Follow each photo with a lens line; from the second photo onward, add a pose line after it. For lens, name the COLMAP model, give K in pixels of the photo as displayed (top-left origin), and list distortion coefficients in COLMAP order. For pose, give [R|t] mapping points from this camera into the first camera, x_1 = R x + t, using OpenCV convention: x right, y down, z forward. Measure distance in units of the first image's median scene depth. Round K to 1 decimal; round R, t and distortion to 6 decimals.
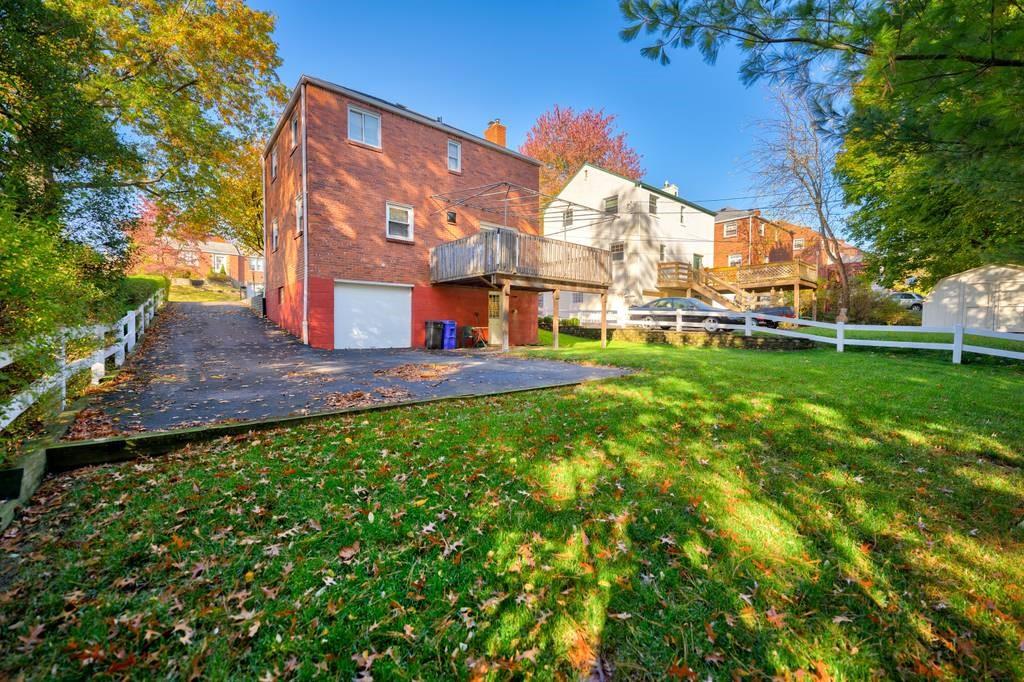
lens RADIAL K [[405.8, 0, 512.4], [0, 405.8, 336.5], [0, 0, 1]] dist [0.012992, -0.006960]
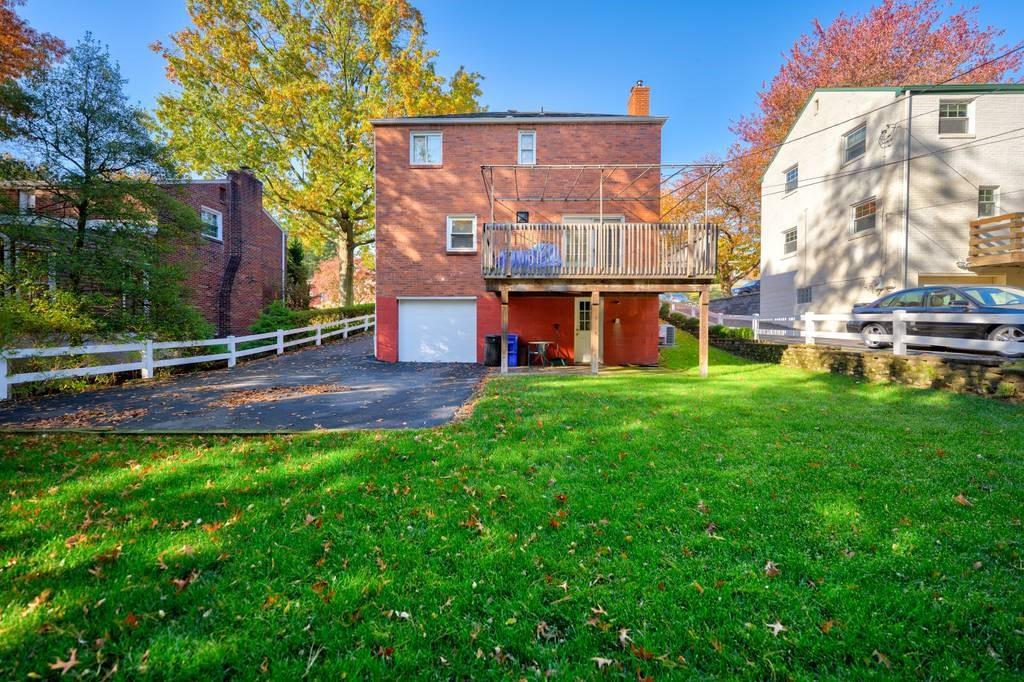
lens RADIAL K [[405.8, 0, 512.4], [0, 405.8, 336.5], [0, 0, 1]] dist [0.012992, -0.006960]
pose [[0.751093, 0.001580, -0.660195, 0.415707], [-0.014829, 0.999785, -0.014478, -0.021886], [0.660030, 0.020665, 0.750955, 0.327255]]
